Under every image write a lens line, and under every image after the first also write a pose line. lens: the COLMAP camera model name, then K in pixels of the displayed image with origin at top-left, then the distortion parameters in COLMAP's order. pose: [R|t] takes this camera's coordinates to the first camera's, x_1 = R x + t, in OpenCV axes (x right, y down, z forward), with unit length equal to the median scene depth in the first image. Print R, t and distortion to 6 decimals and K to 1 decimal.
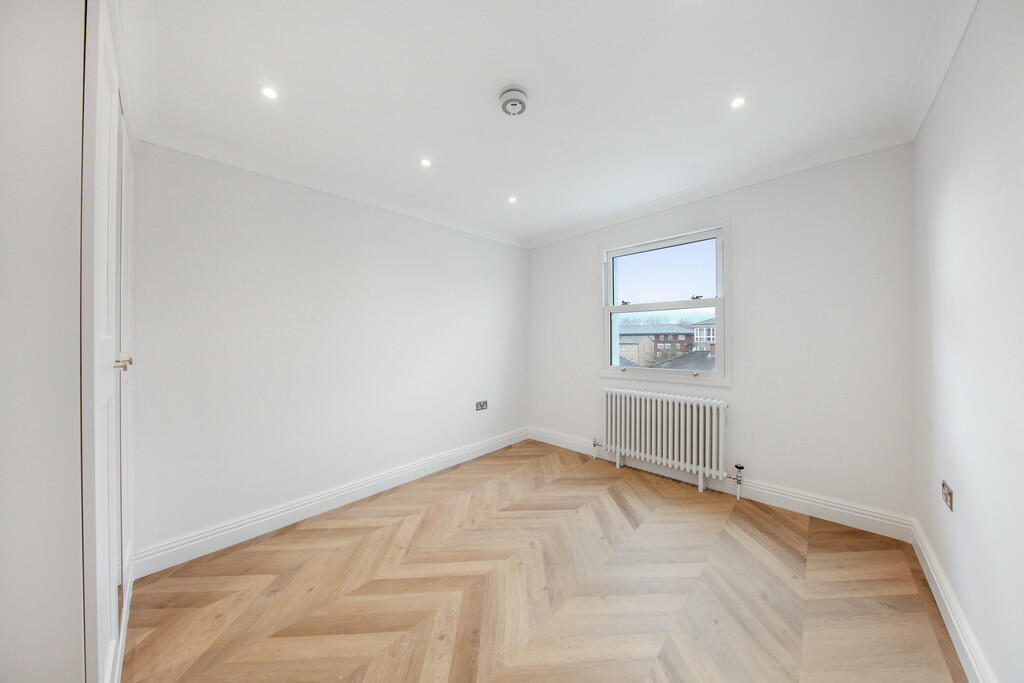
lens RADIAL K [[327.1, 0, 515.7], [0, 327.1, 338.3], [0, 0, 1]] dist [-0.011726, -0.000096]
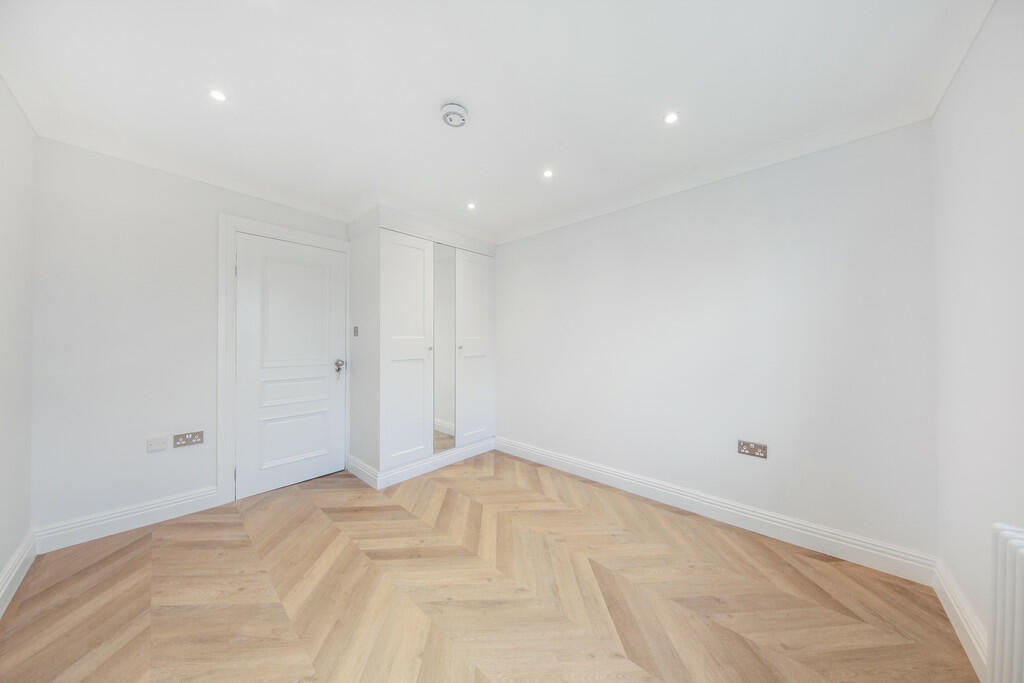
lens RADIAL K [[327.1, 0, 515.7], [0, 327.1, 338.3], [0, 0, 1]] dist [-0.011726, -0.000096]
pose [[0.018890, 0.013008, -0.999737, 0.758679], [-0.012749, 0.999837, 0.012769, -0.001173], [0.999740, 0.012505, 0.019053, 0.861656]]
